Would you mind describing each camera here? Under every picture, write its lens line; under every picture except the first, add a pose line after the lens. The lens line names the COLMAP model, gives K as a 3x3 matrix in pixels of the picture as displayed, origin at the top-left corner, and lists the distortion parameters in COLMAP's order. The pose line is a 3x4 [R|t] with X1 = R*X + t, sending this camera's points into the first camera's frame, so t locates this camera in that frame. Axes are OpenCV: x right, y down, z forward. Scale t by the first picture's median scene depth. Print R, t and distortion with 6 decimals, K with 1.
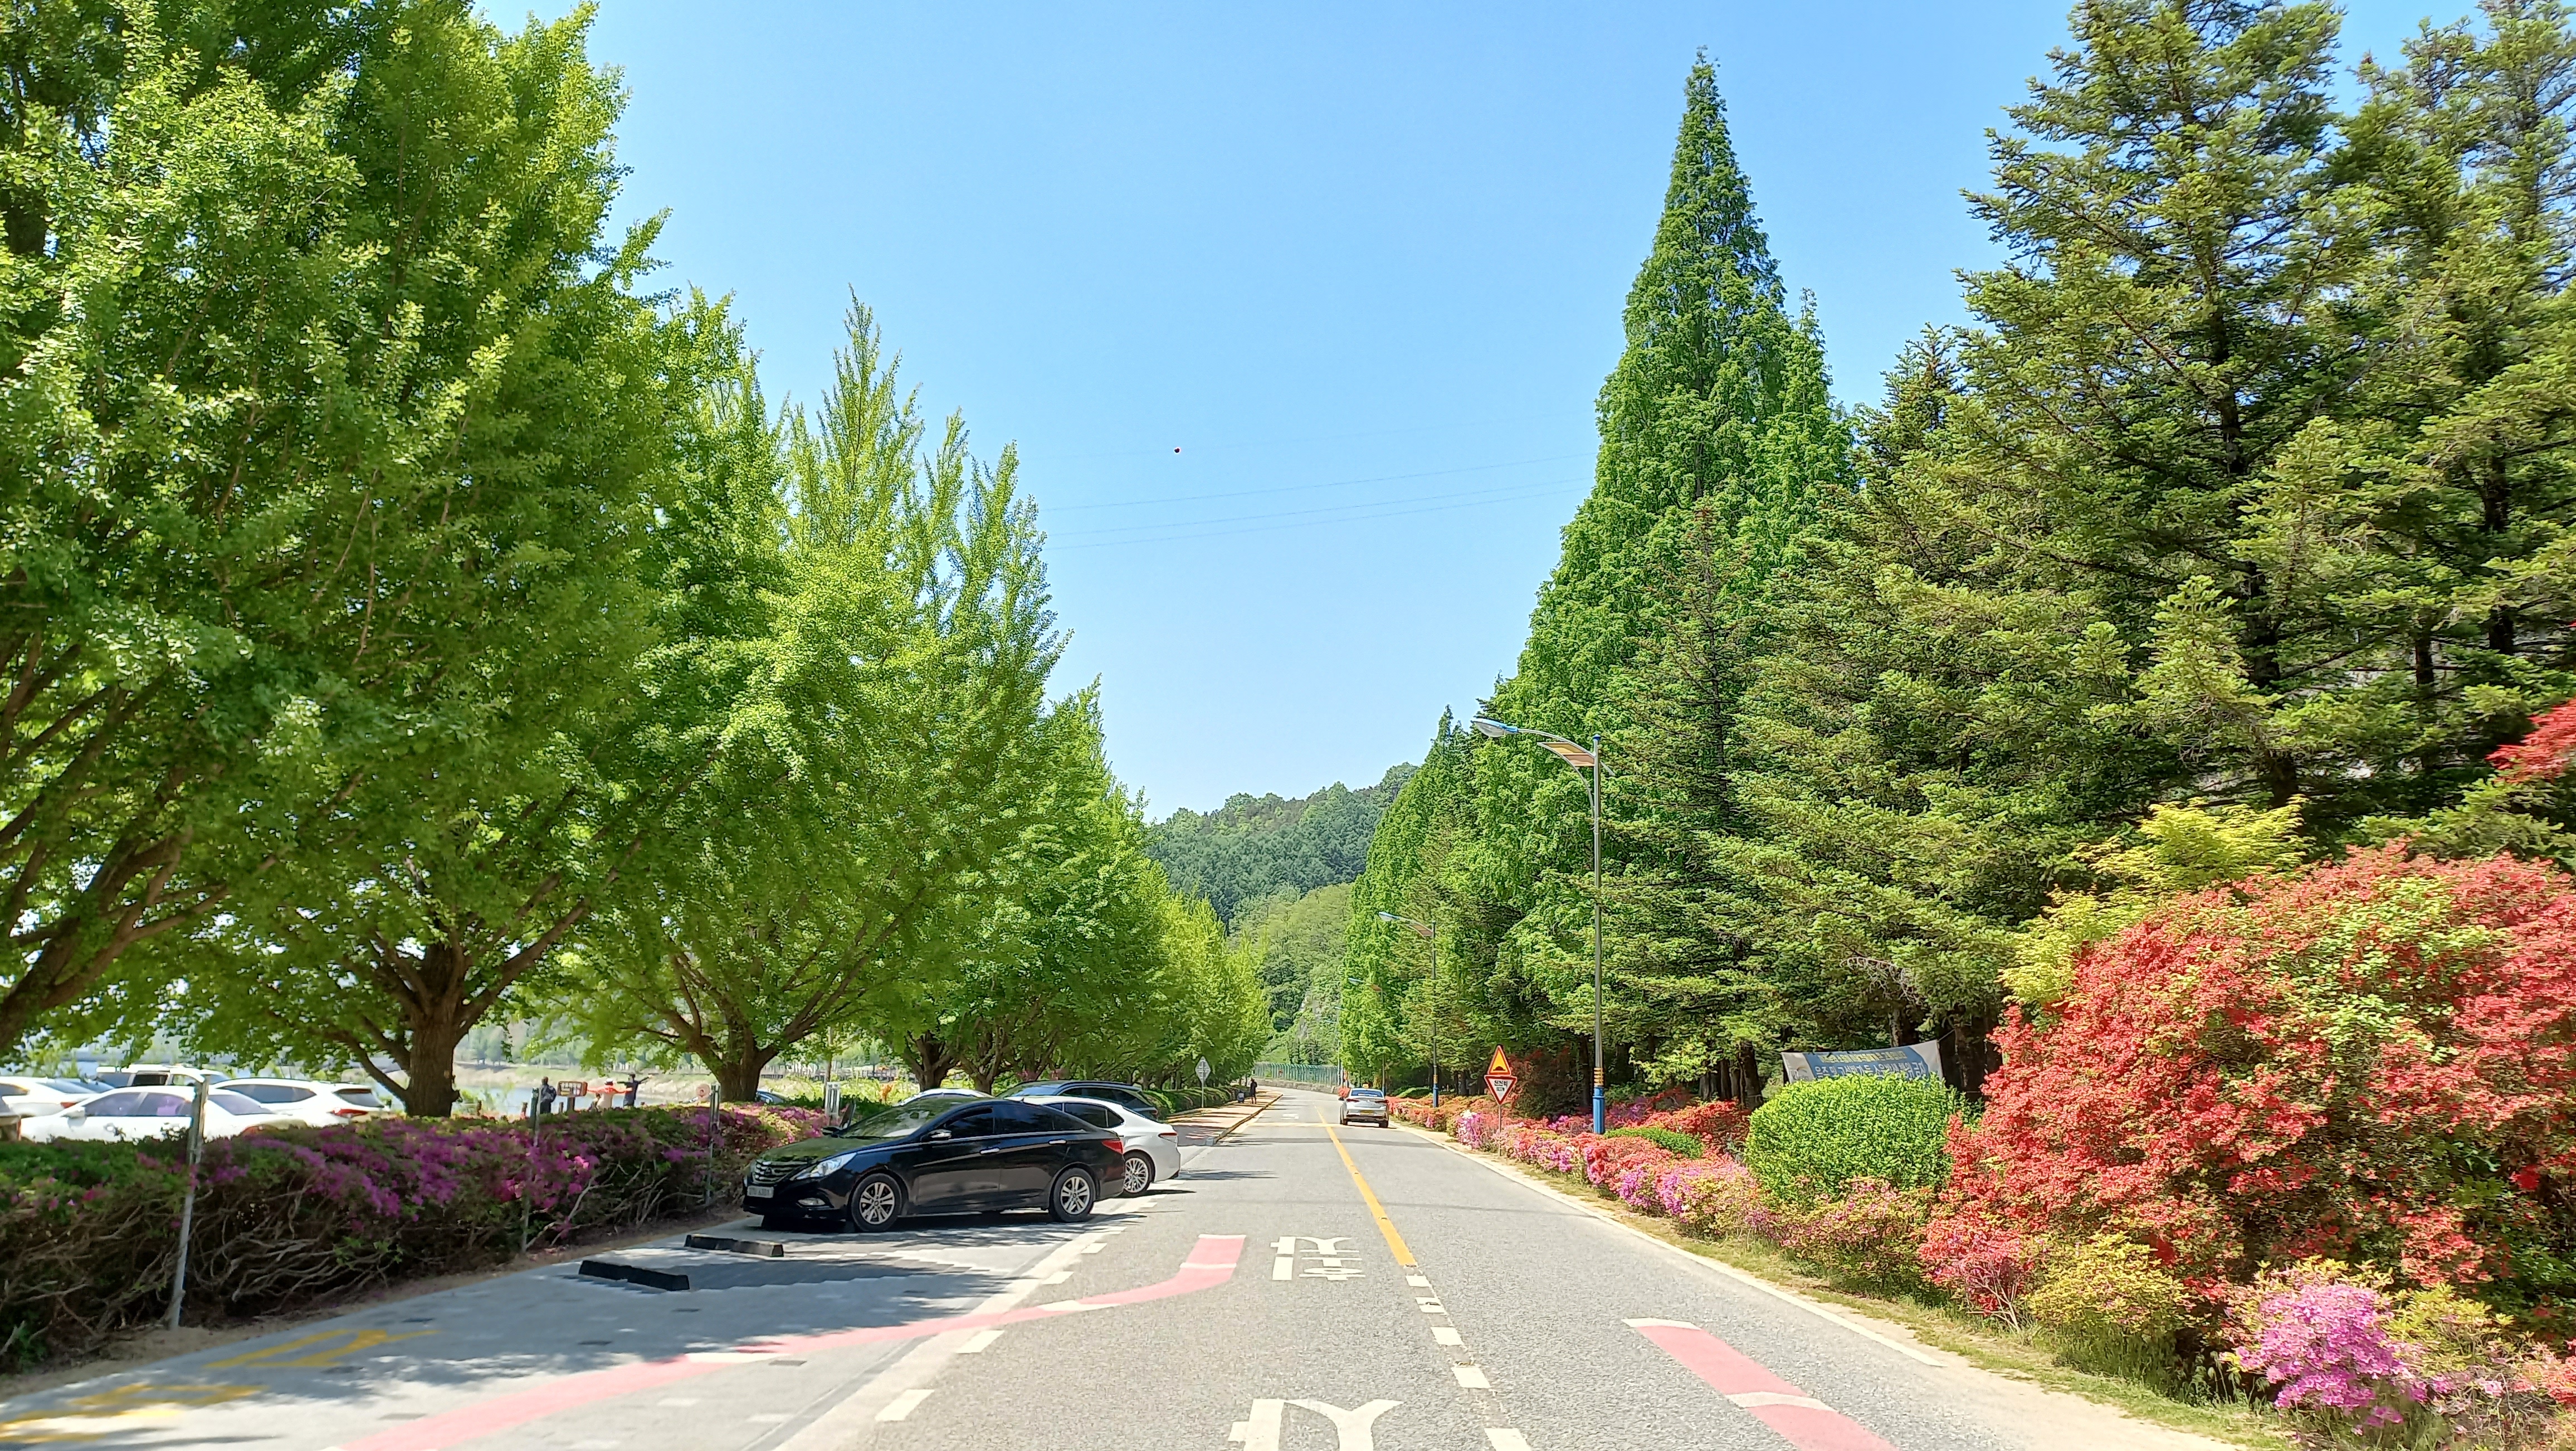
lens RADIAL K [[1816.8, 0, 1284.2], [0, 1816.8, 725.9], [0, 0, 1]] dist [0.027752, -0.027712]
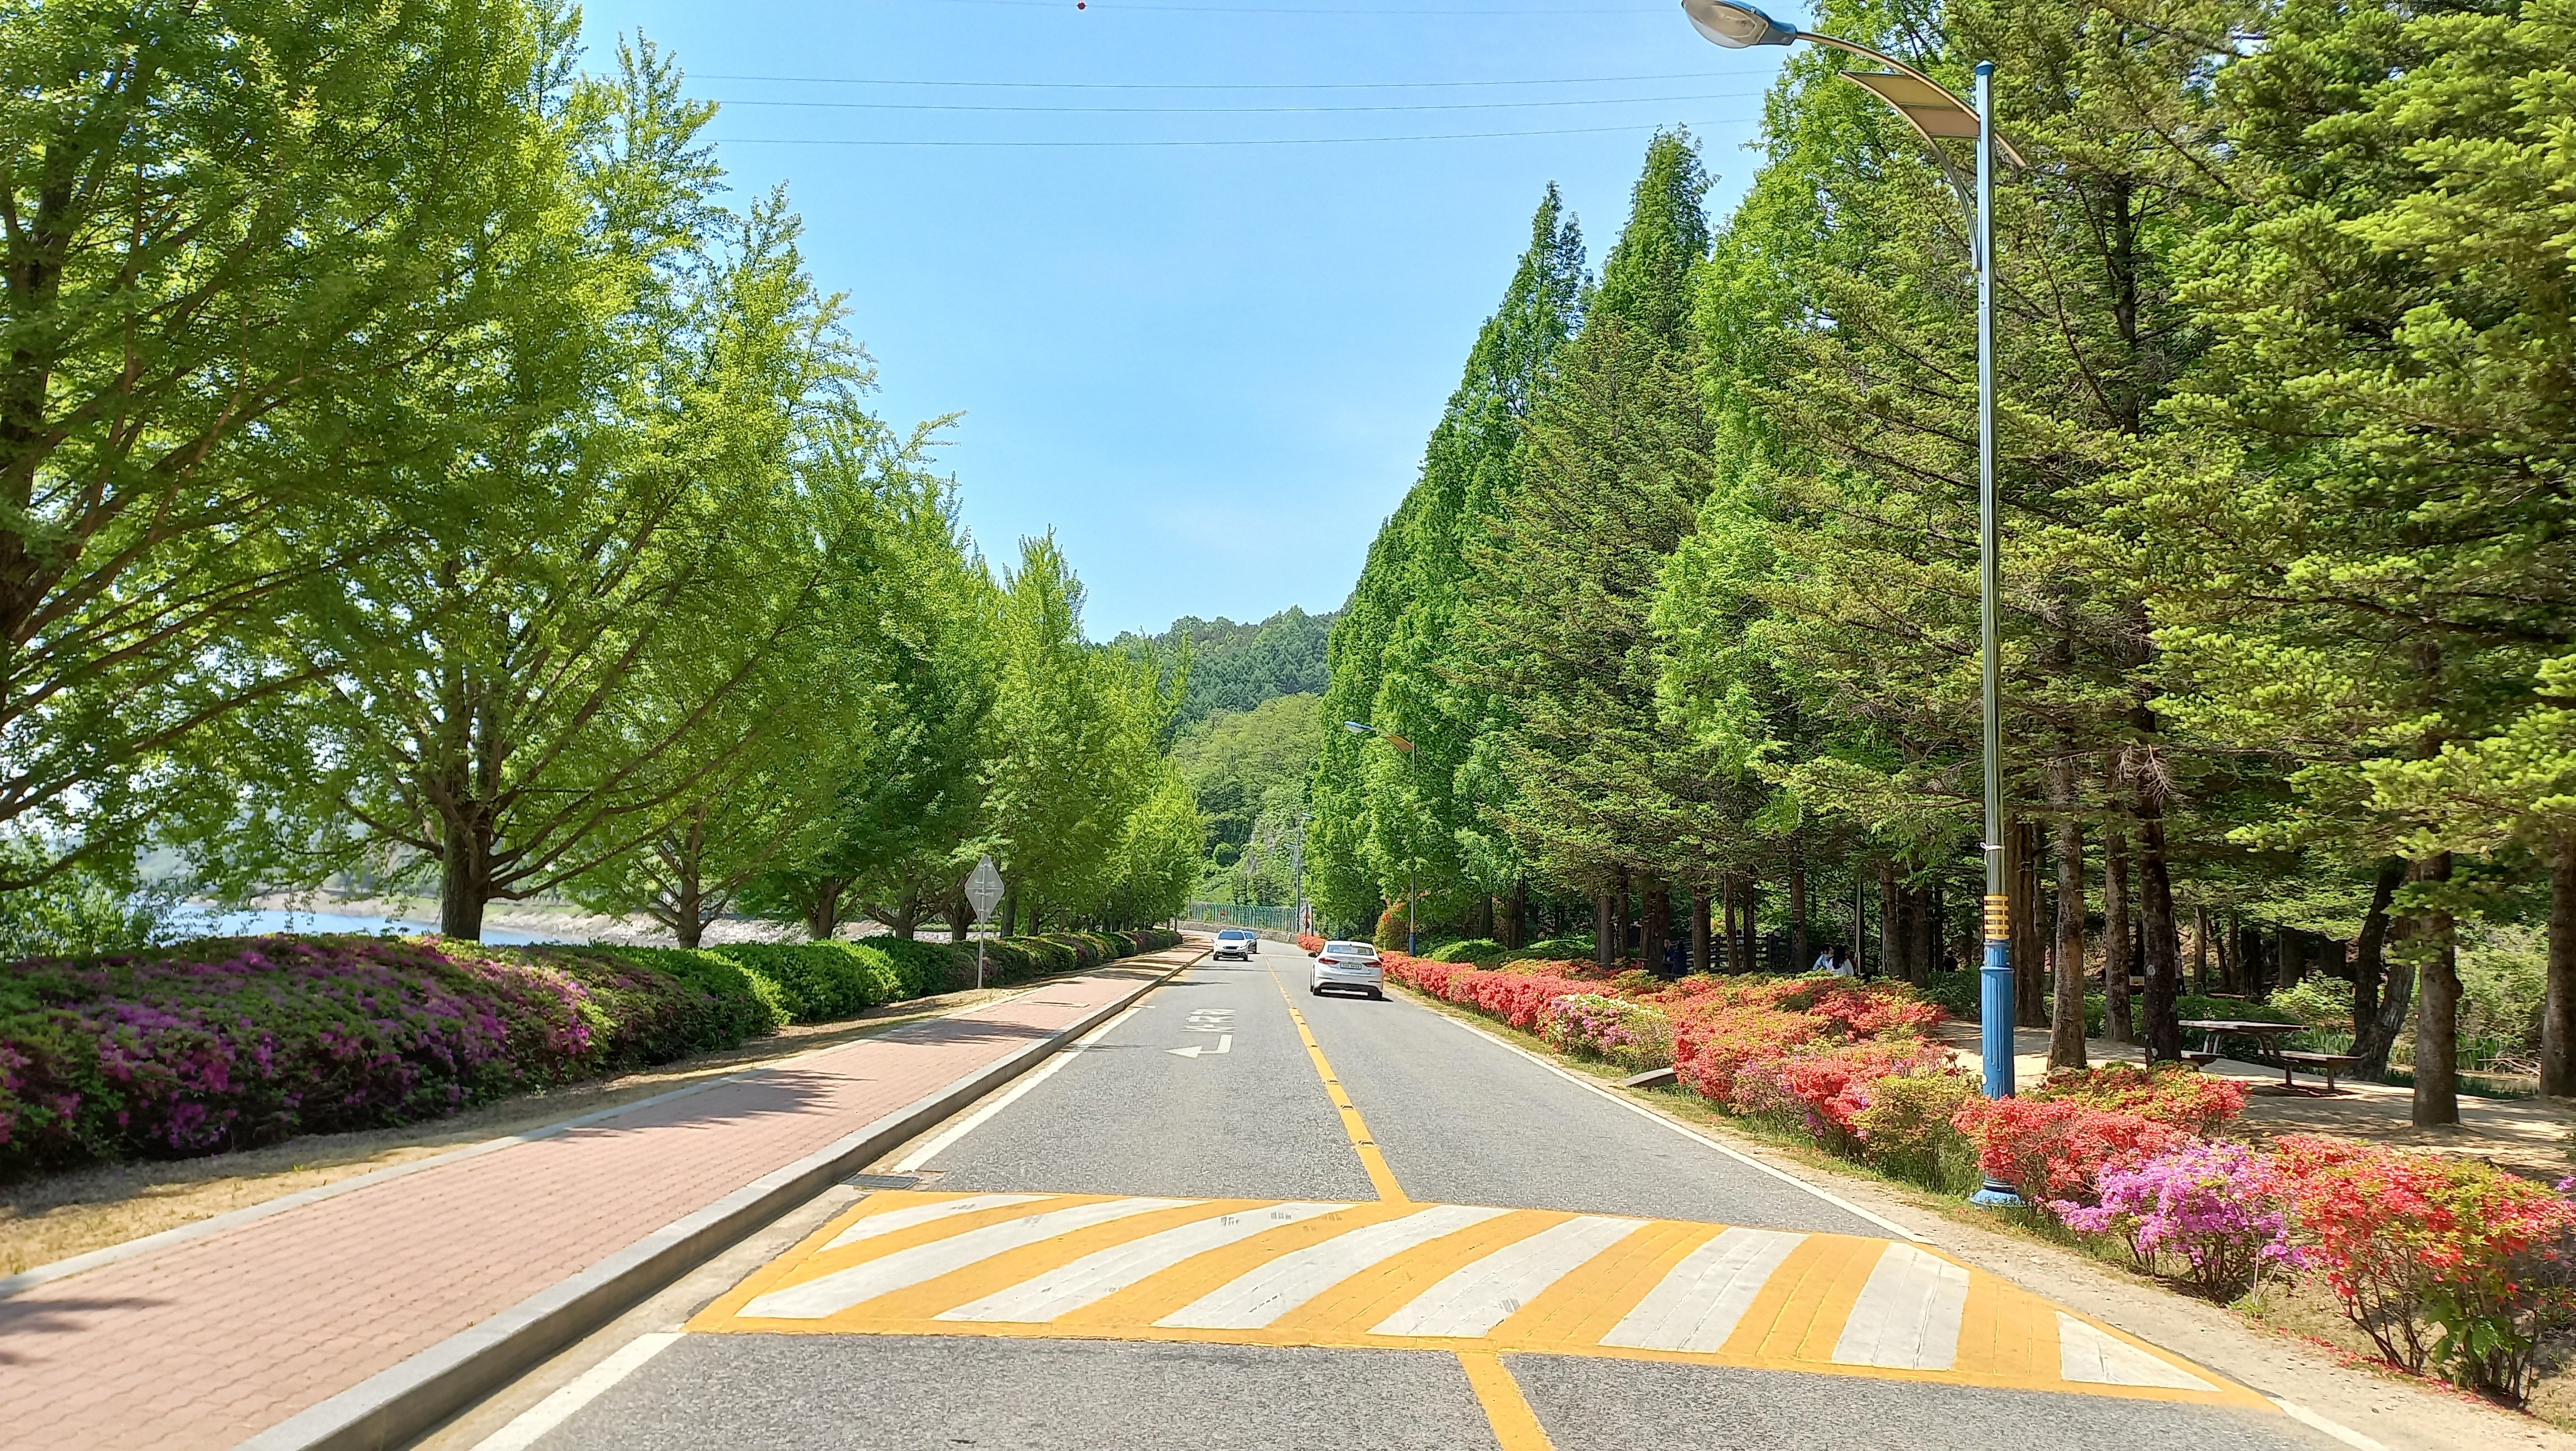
lens RADIAL K [[1816.8, 0, 1290.1], [0, 1816.8, 725.6], [0, 0, 1]] dist [0.027752, -0.027712]
pose [[0.999448, 0.015354, 0.029447, 0.002284], [-0.017721, 0.996485, 0.081875, 0.035911], [-0.028086, -0.082352, 0.996207, 0.184723]]
